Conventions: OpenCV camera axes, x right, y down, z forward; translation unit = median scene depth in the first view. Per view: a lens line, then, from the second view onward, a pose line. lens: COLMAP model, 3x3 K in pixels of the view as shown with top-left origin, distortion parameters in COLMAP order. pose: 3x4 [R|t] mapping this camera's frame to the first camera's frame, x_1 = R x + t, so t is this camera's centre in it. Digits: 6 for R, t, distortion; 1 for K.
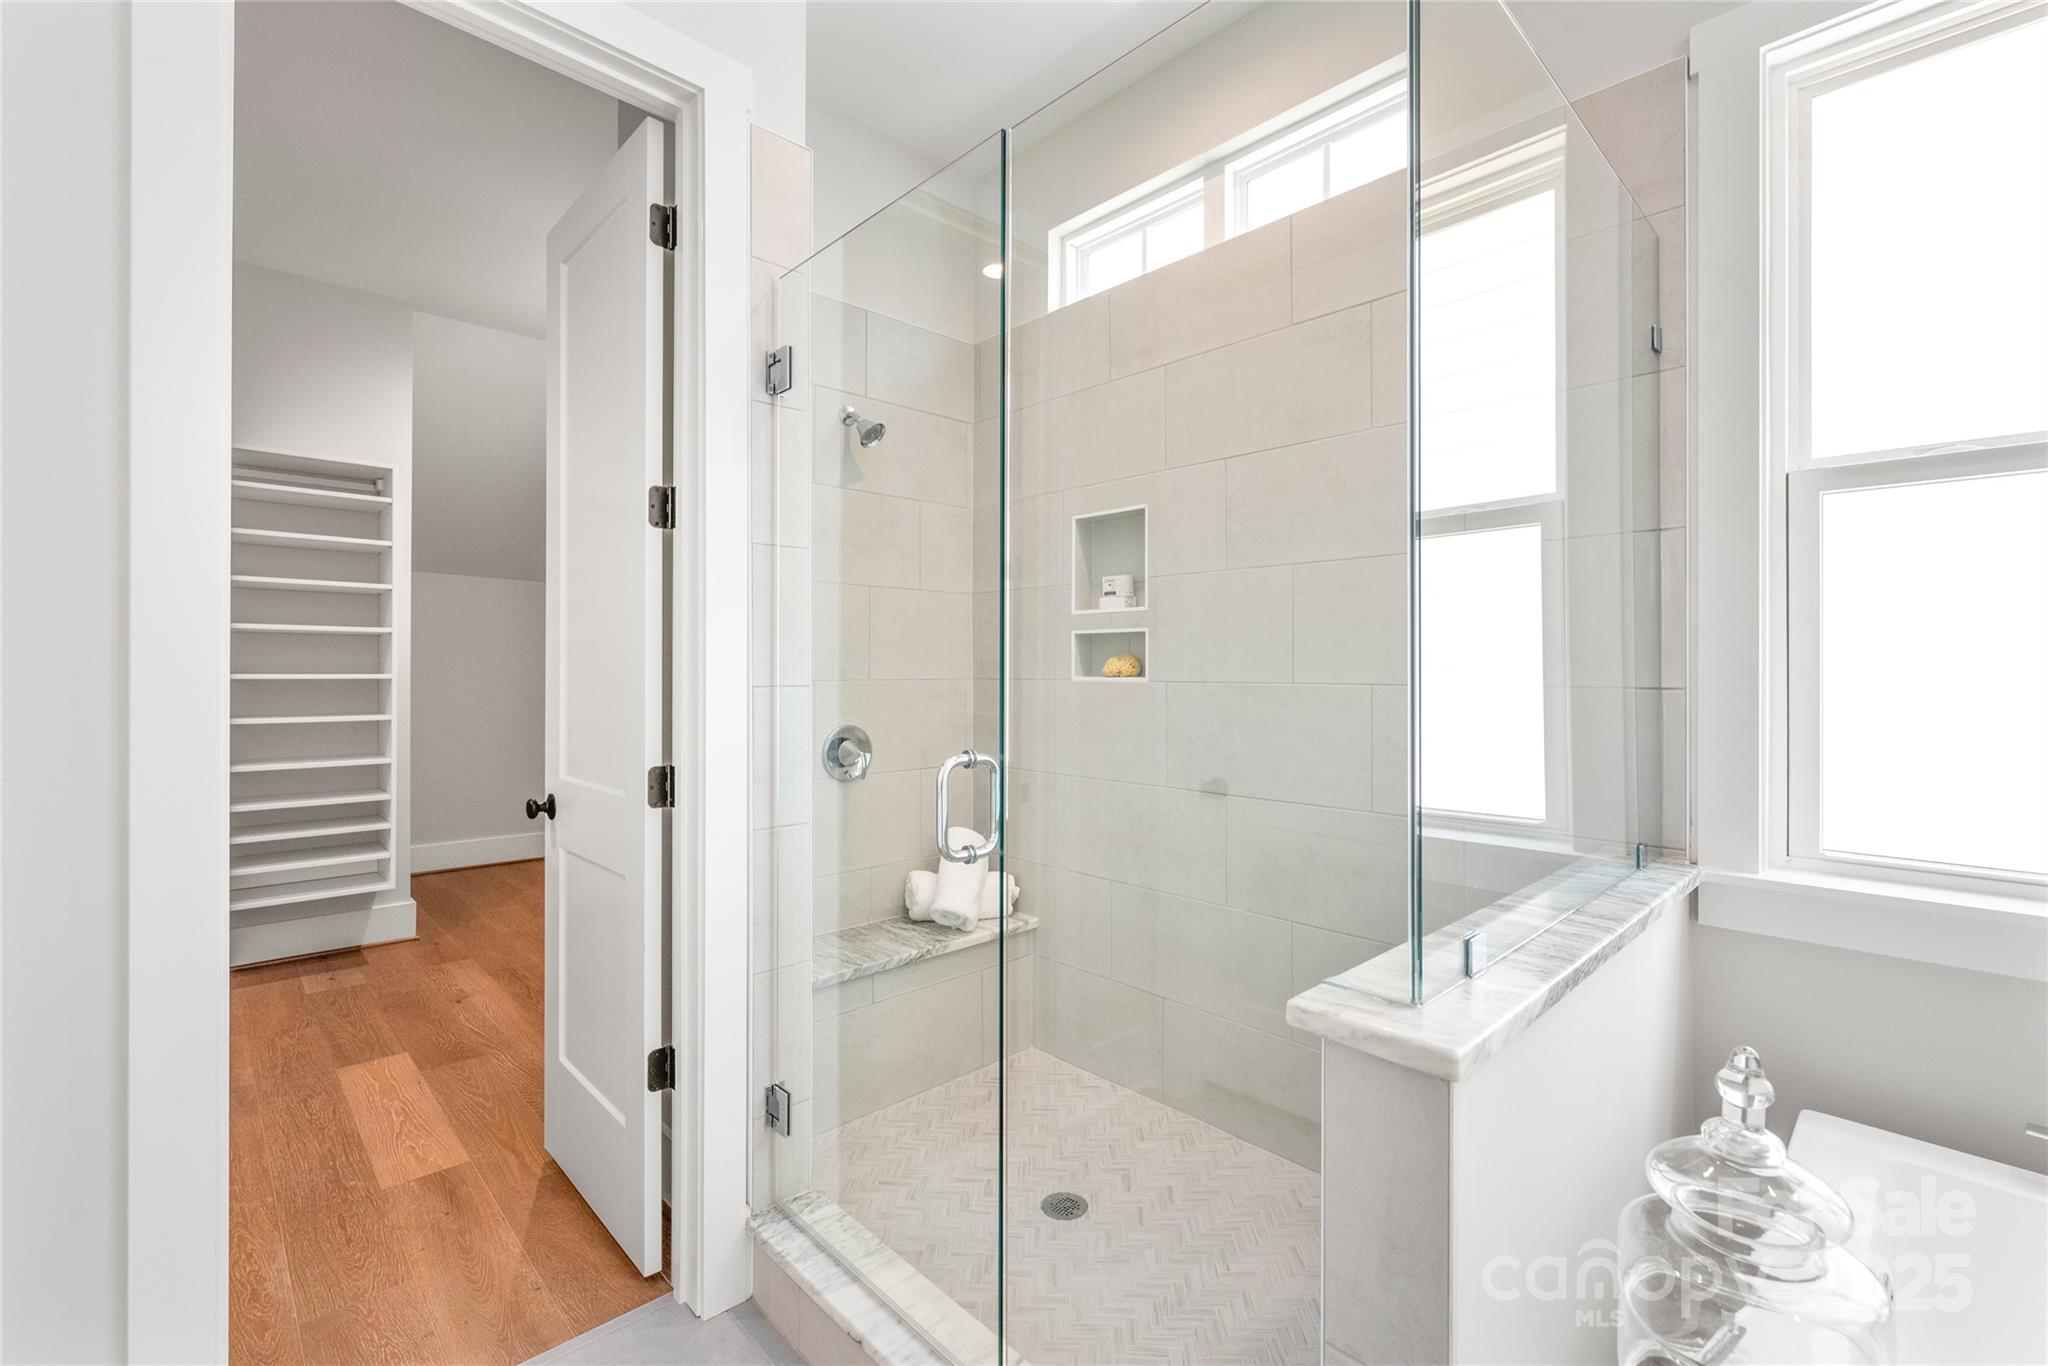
lens RADIAL K [[881.2, 0, 1031.4], [0, 881.2, 672.8], [0, 0, 1]] dist [0.003310, -0.000956]
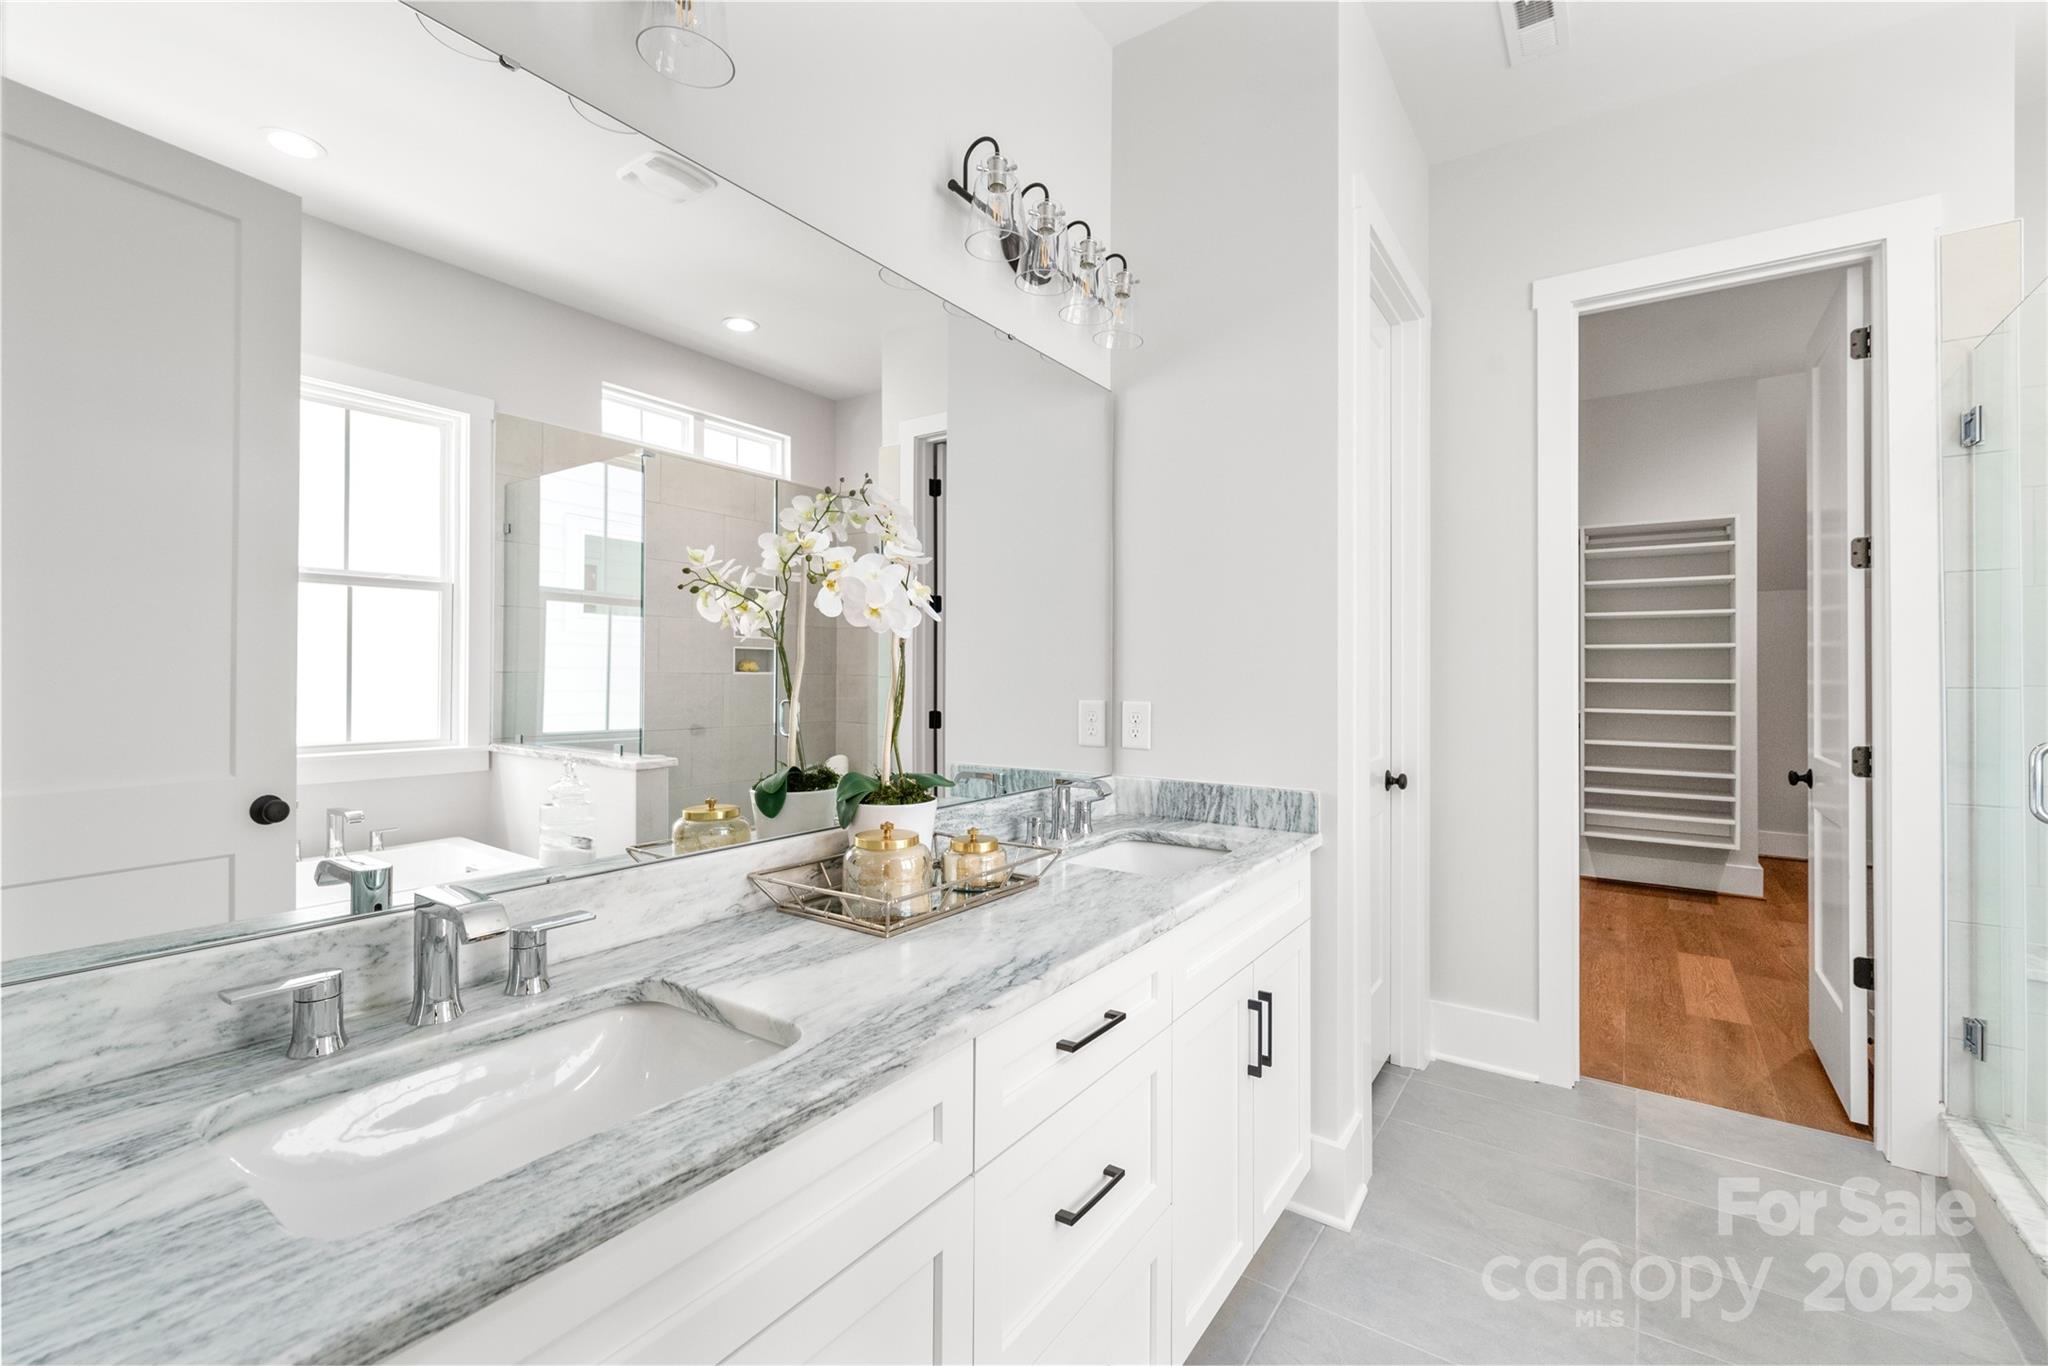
lens RADIAL K [[881.2, 0, 1014.5], [0, 881.2, 671.7], [0, 0, 1]] dist [0.003310, -0.000956]
pose [[0.190839, -0.008345, -0.981586, 0.554508], [-0.002467, 0.999957, -0.008981, 0.006723], [0.981618, 0.004136, 0.190811, -0.445077]]
